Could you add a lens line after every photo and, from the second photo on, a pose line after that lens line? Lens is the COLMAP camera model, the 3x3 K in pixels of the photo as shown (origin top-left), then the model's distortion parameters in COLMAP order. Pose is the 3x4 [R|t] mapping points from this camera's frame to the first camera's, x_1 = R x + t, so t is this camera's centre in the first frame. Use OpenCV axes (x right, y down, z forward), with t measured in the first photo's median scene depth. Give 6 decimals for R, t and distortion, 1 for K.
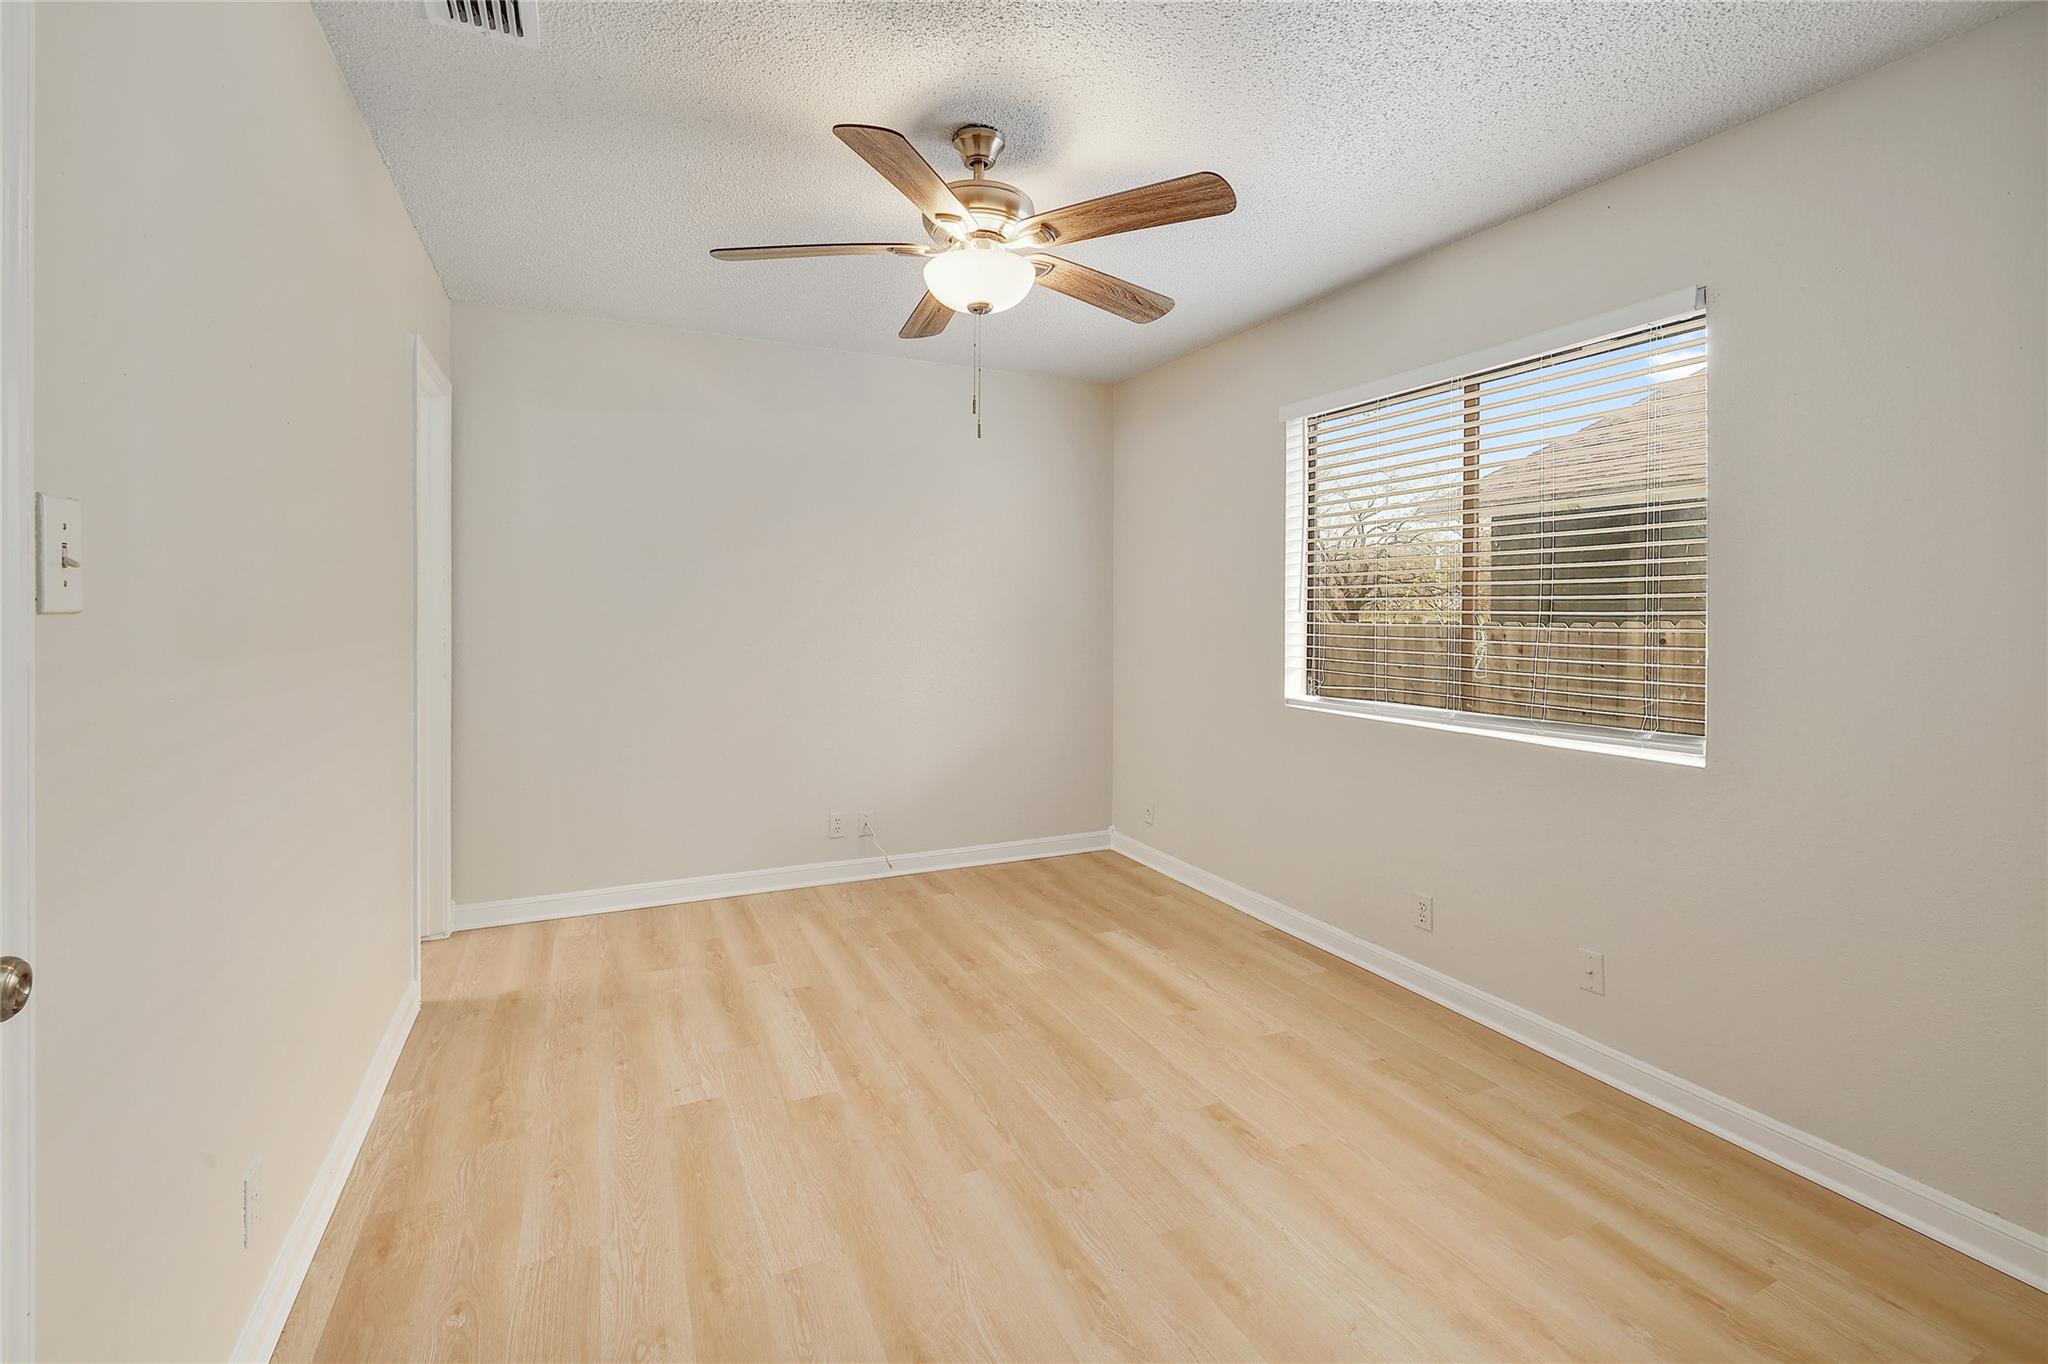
lens RADIAL K [[901.2, 0, 1018.1], [0, 901.2, 605.4], [0, 0, 1]] dist [-0.000630, 0.000925]
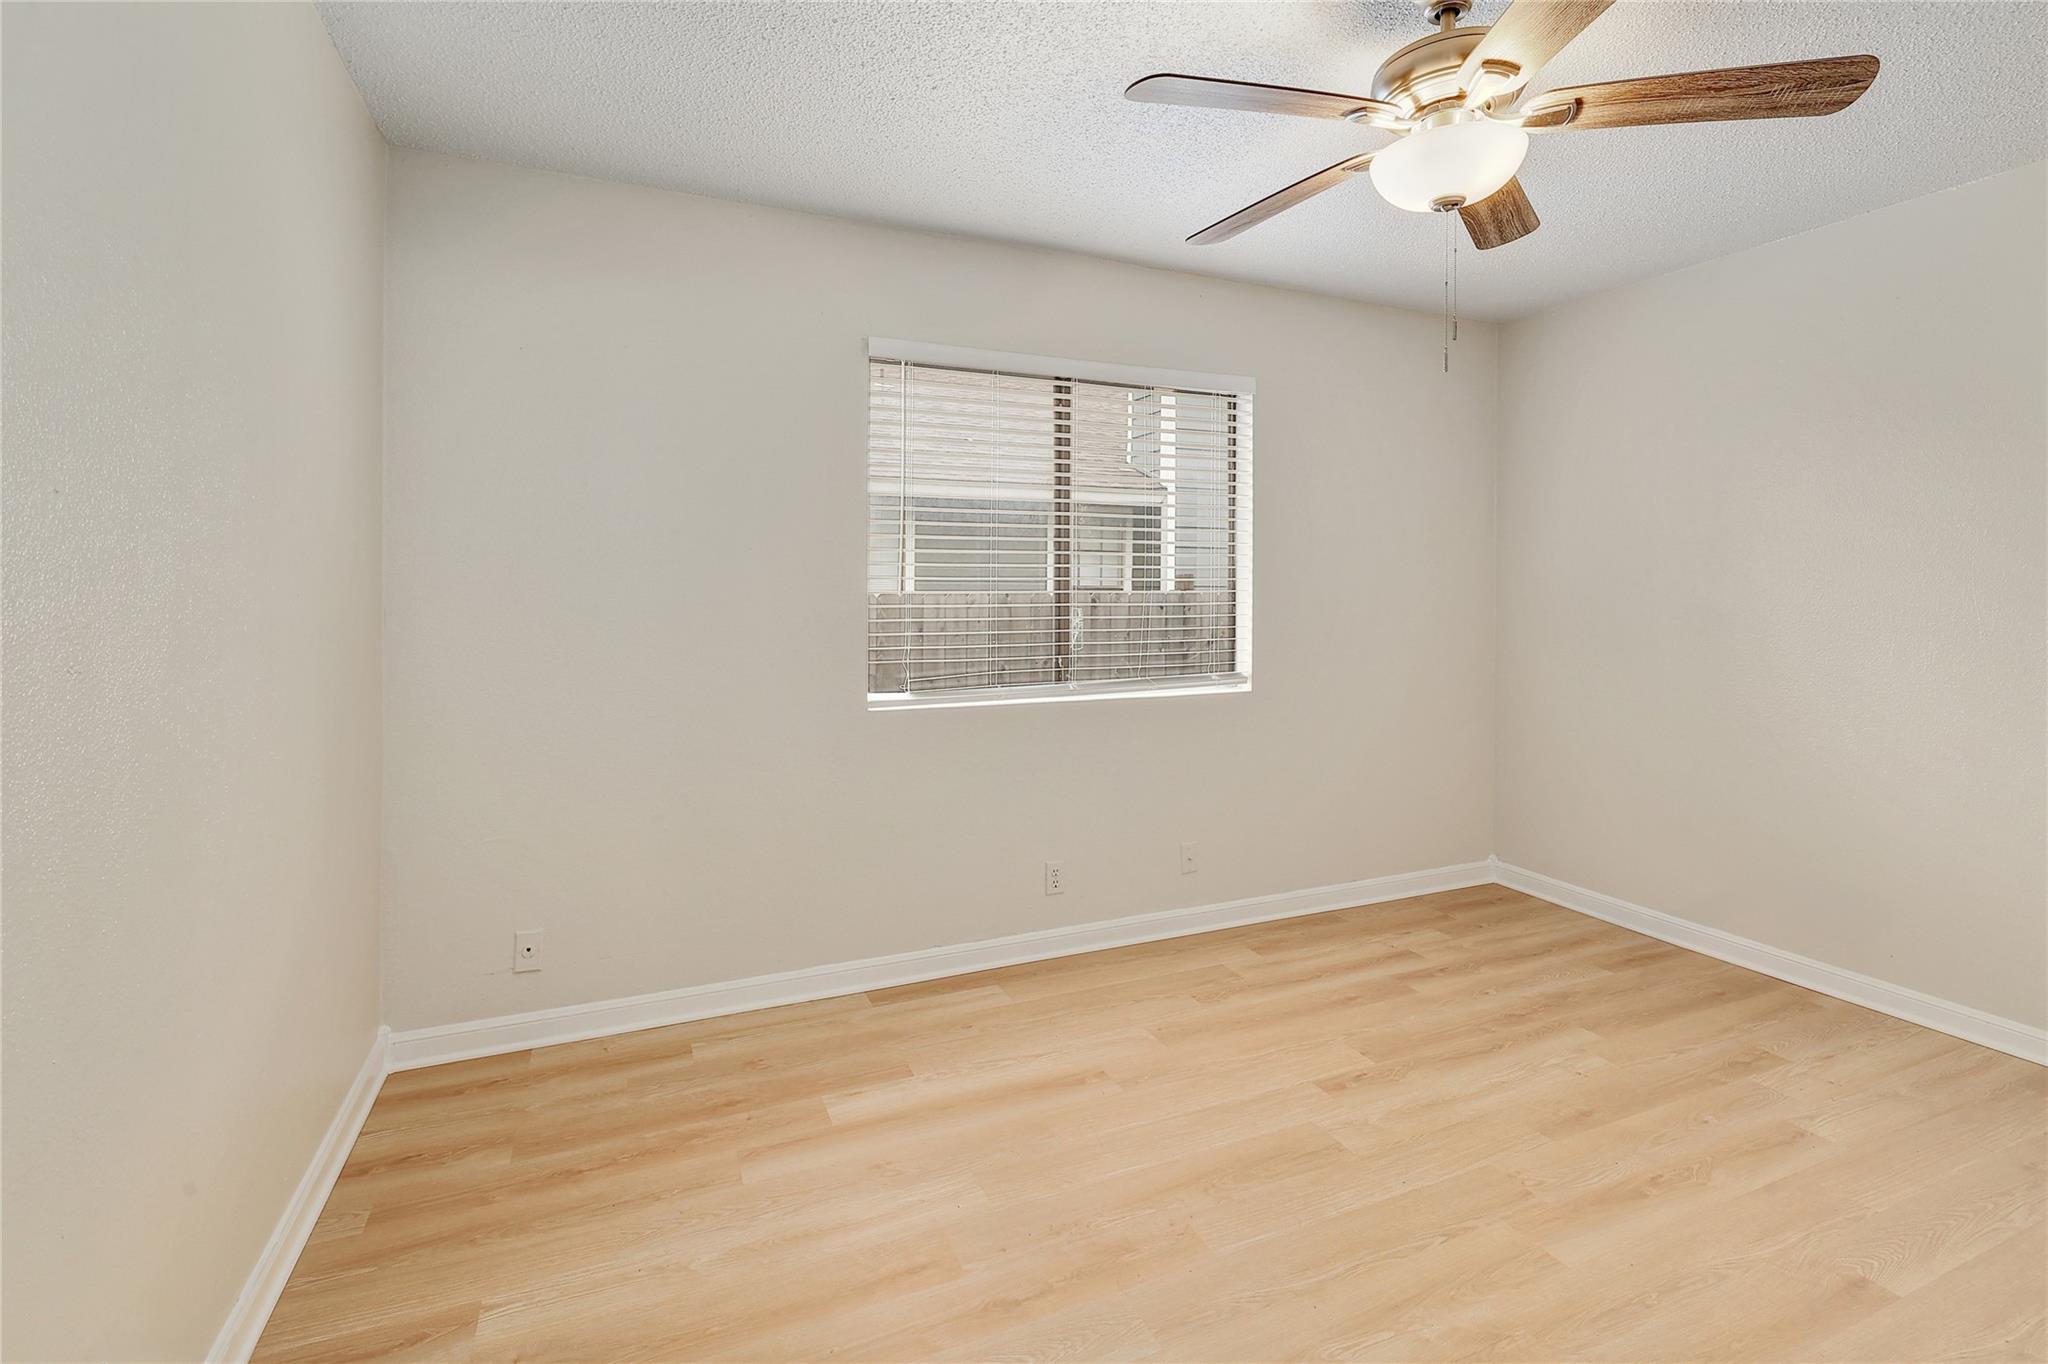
lens RADIAL K [[936.3, 0, 1030.1], [0, 936.3, 583.9], [0, 0, 1]] dist [-0.001757, 0.000338]
pose [[0.026952, 0.001121, 0.999636, -0.657936], [-0.002786, 0.999996, -0.001046, -0.000831], [-0.999633, -0.002757, 0.026955, 1.026335]]
